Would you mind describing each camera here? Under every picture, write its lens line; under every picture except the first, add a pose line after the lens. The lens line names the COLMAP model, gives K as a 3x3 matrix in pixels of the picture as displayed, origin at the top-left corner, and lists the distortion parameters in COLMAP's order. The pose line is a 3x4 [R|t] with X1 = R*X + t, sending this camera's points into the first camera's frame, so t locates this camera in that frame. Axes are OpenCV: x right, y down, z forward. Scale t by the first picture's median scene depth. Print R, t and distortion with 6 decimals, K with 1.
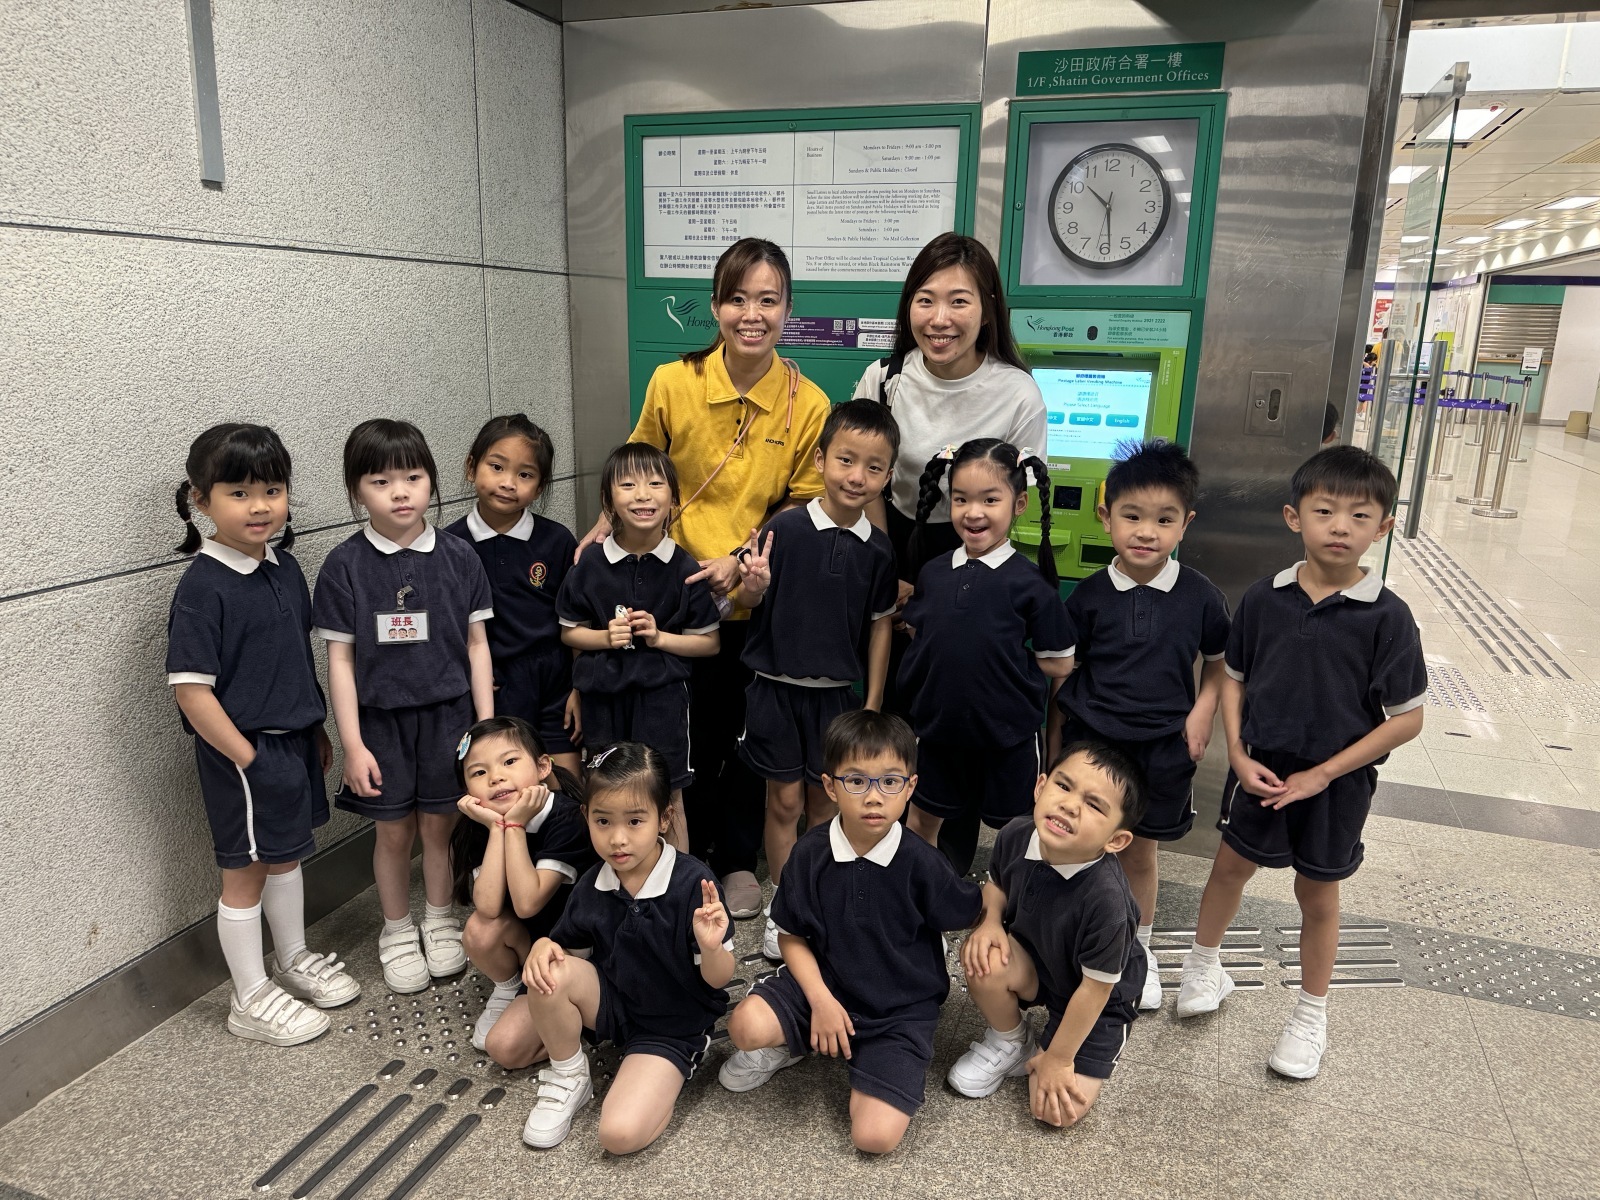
lens RADIAL K [[1107.1, 0, 802.8], [0, 1107.1, 609.4], [0, 0, 1]] dist [0.017127, -0.043389]
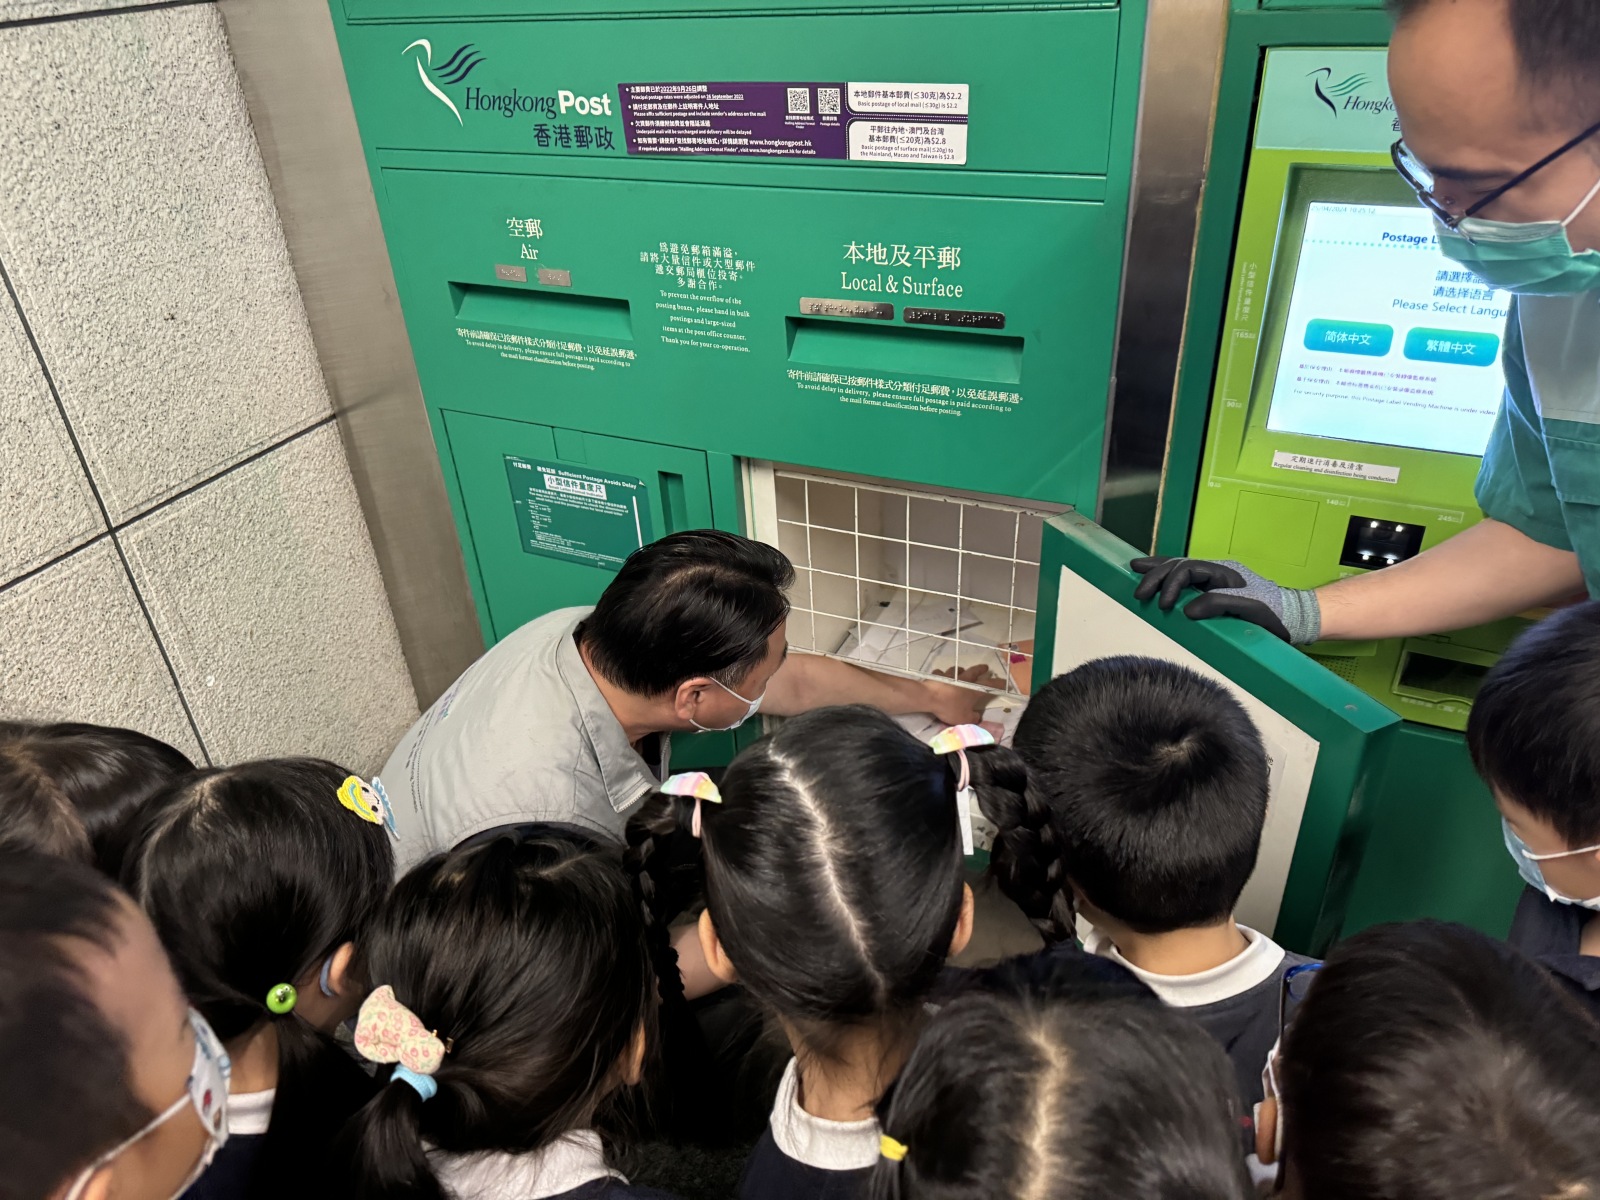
lens RADIAL K [[1107.1, 0, 784.3], [0, 1107.1, 607.7], [0, 0, 1]] dist [0.017127, -0.043389]
pose [[0.993343, -0.024608, -0.112536, 0.069448], [0.058198, 0.950277, 0.305919, -0.214614], [0.099413, -0.310432, 0.945383, 0.592550]]
